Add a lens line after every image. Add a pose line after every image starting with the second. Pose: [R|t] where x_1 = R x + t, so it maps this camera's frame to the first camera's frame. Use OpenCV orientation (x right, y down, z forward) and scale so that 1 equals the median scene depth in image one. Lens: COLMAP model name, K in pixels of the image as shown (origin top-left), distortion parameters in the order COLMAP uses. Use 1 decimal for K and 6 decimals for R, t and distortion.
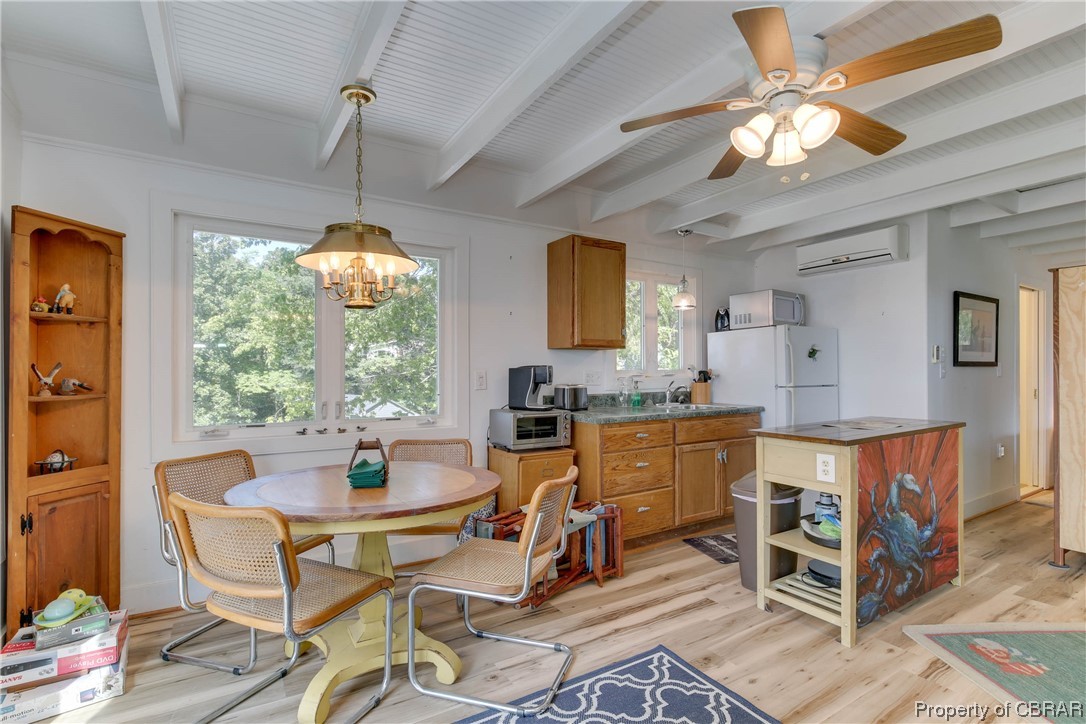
lens RADIAL K [[505.0, 0, 547.4], [0, 505.0, 369.4], [0, 0, 1]] dist [-0.003626, 0.000575]
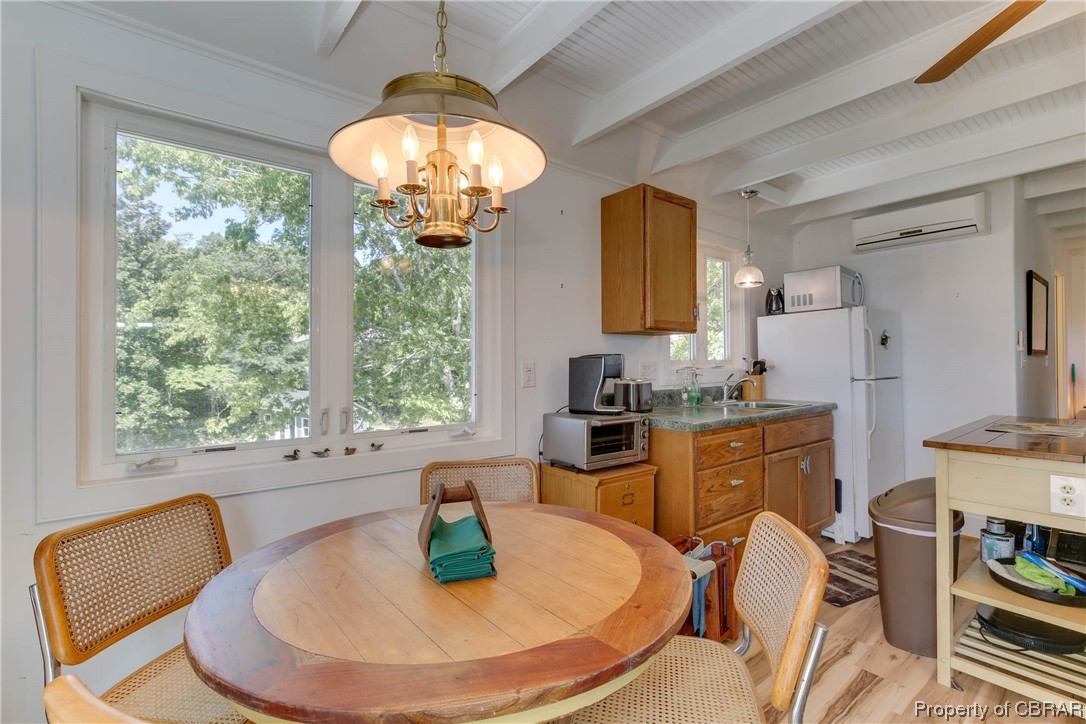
lens RADIAL K [[505.0, 0, 537.5], [0, 505.0, 357.0], [0, 0, 1]] dist [-0.003626, 0.000575]
pose [[0.996360, -0.003637, 0.085163, -0.150749], [0.004559, 0.999933, -0.010635, 0.003125], [-0.085119, 0.010984, 0.996310, 0.214446]]
